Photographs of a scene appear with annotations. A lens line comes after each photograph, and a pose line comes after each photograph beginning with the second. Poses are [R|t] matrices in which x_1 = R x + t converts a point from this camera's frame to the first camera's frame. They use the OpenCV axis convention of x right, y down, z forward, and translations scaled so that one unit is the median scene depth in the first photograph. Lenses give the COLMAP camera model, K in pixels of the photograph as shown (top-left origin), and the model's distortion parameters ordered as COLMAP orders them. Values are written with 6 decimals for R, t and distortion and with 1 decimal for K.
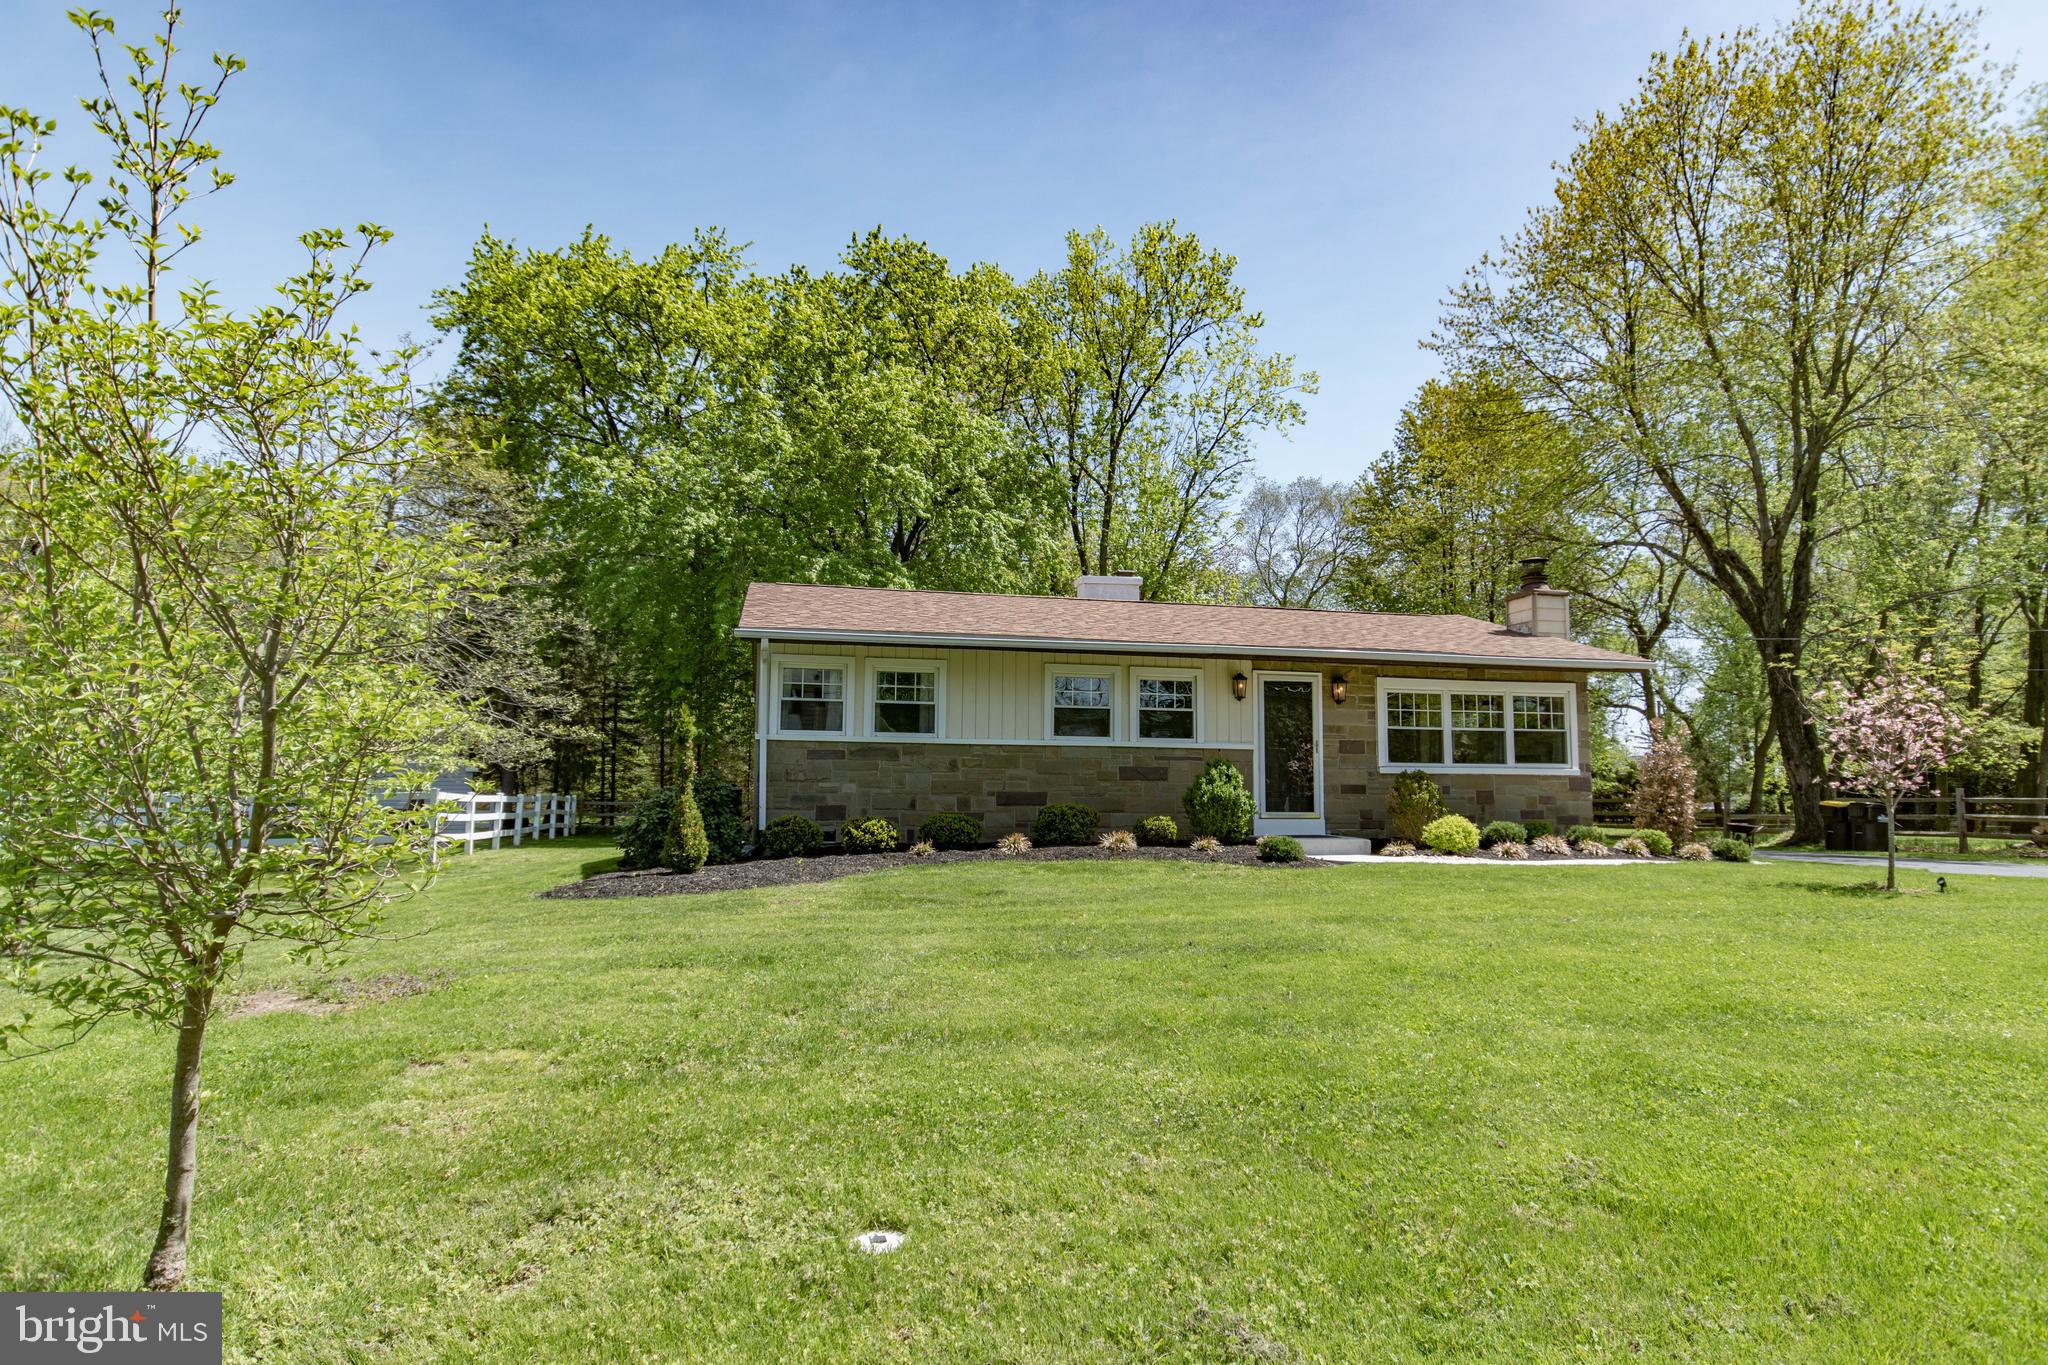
lens RADIAL K [[1112.2, 0, 1020.6], [0, 1112.2, 676.1], [0, 0, 1]] dist [0.007725, -0.007225]
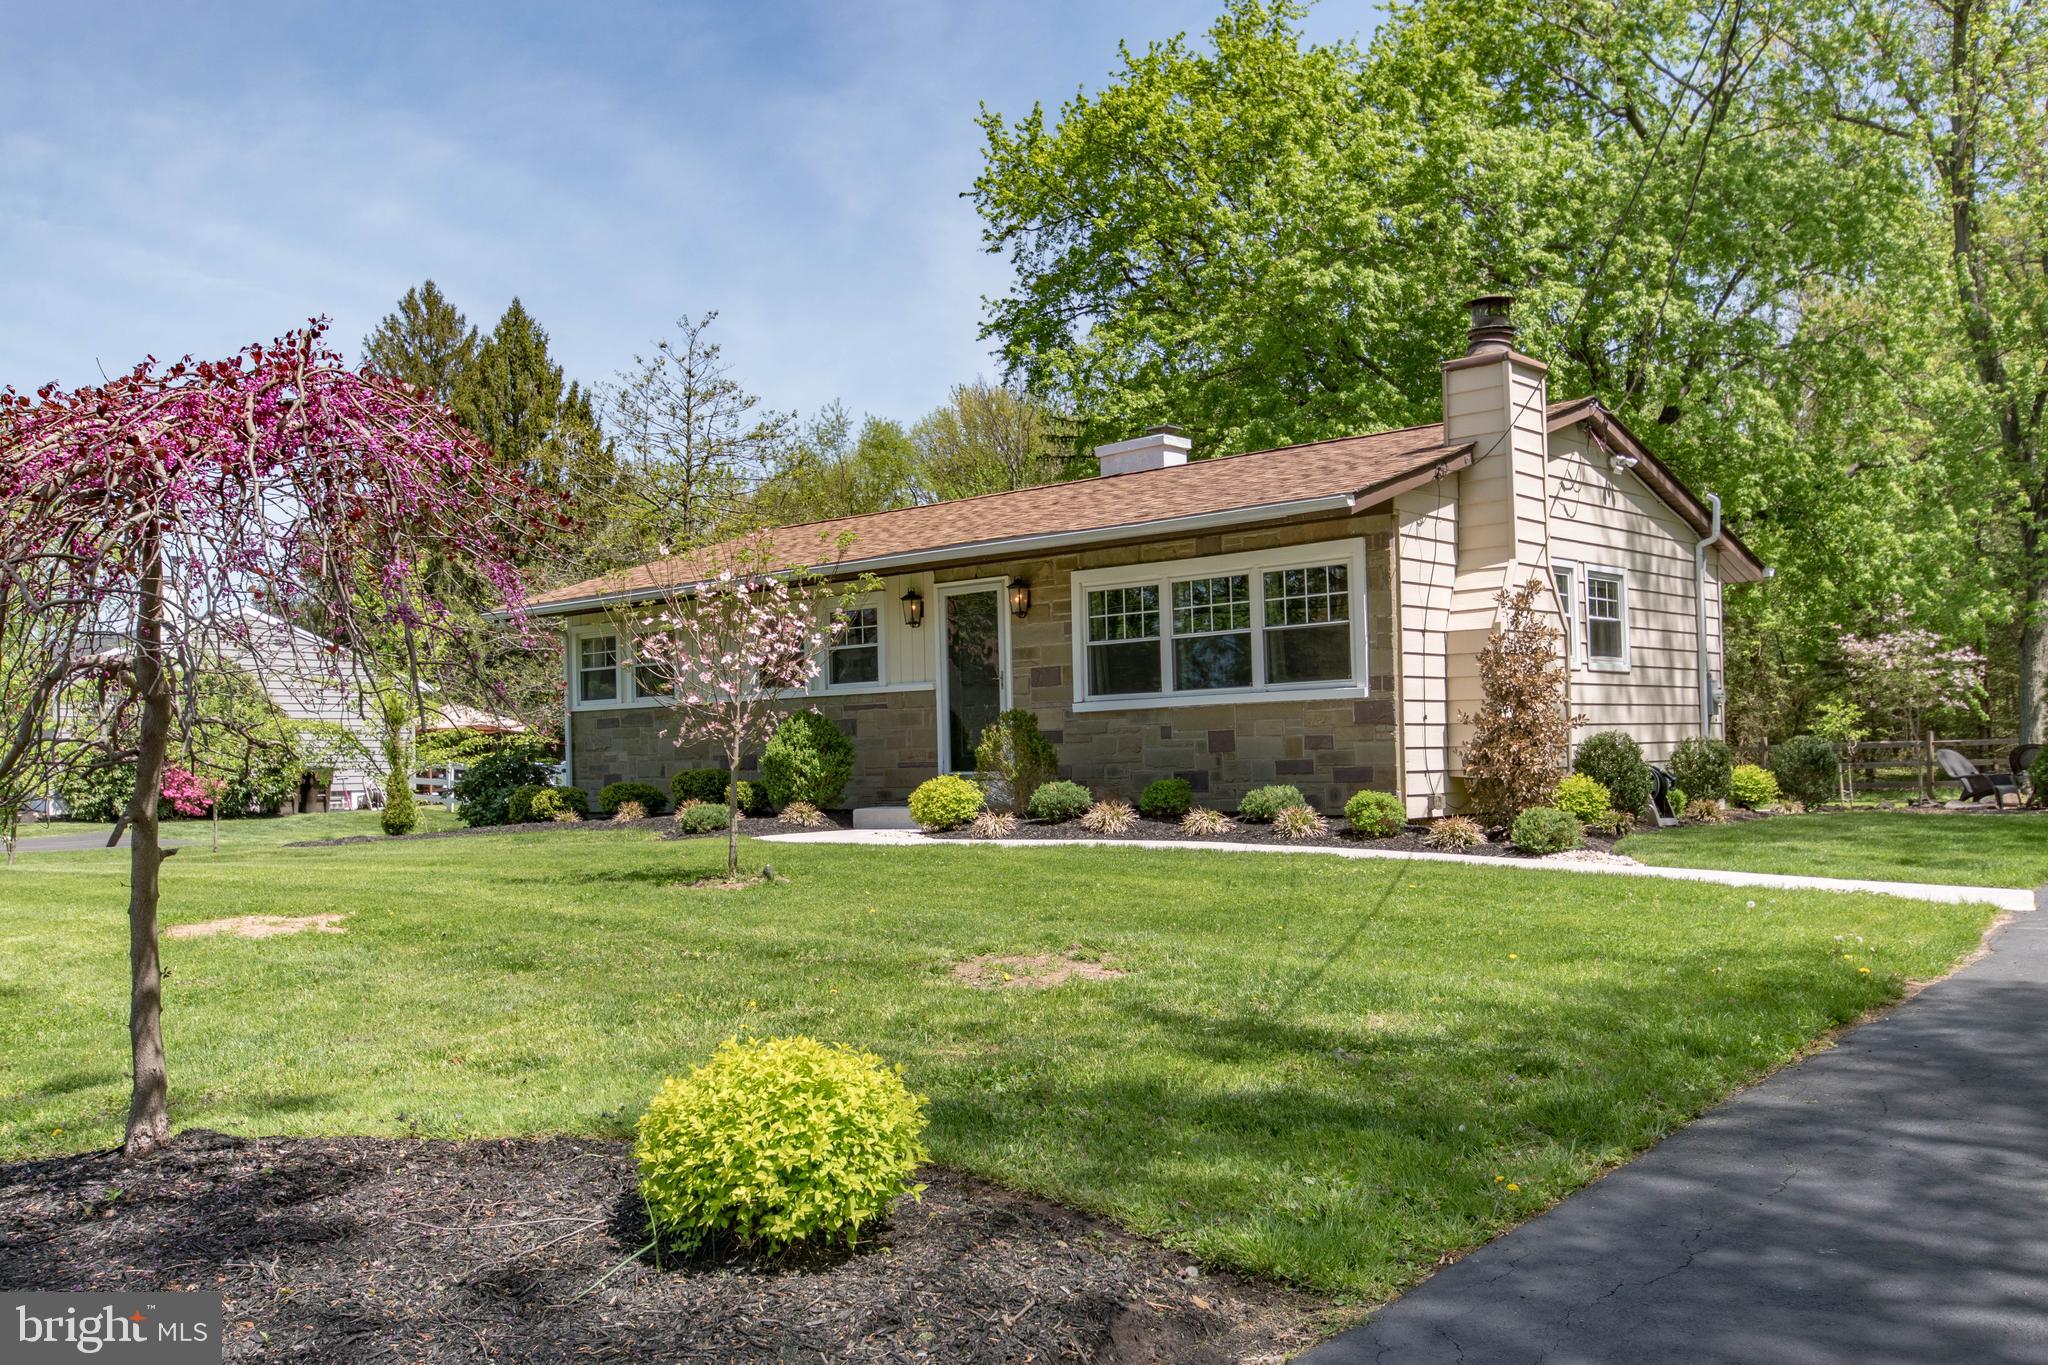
lens RADIAL K [[1785.4, 0, 1015.9], [0, 1785.4, 688.3], [0, 0, 1]] dist [-0.005230, -0.004092]
pose [[0.580344, -0.056262, -0.812426, 1.191971], [0.114873, 0.993292, 0.013270, 0.053913], [0.806229, -0.101027, 0.582914, 0.334535]]
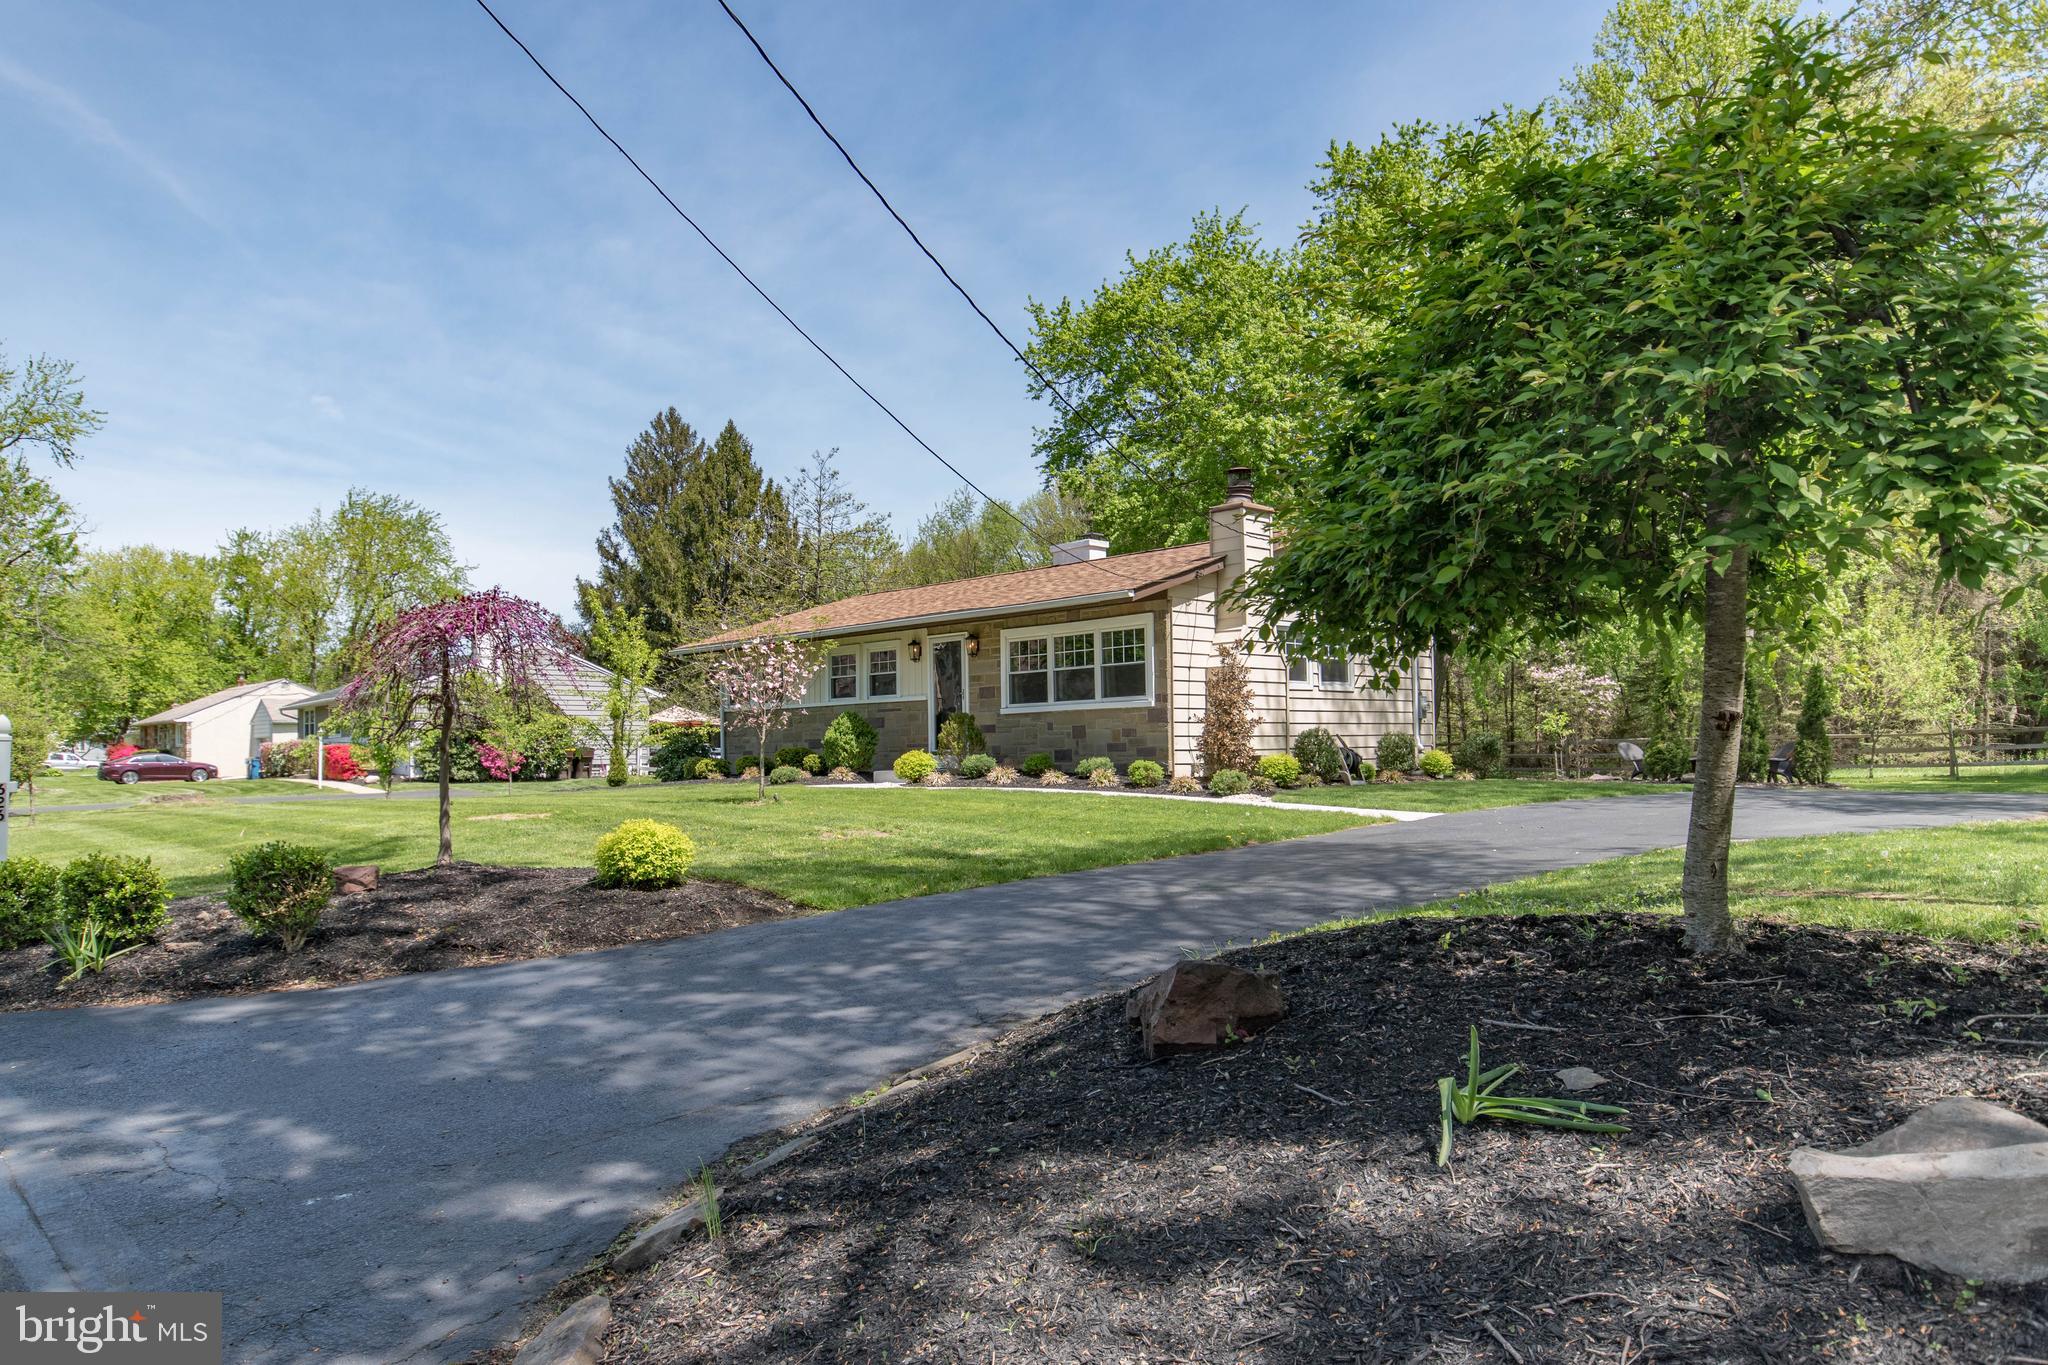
lens RADIAL K [[1375.3, 0, 1023.1], [0, 1375.3, 681.8], [0, 0, 1]] dist [-0.012711, -0.000066]
pose [[0.516199, -0.061846, -0.854233, 1.539848], [0.110391, 0.993874, -0.005249, 0.064154], [0.849325, -0.091590, 0.519864, 0.289124]]
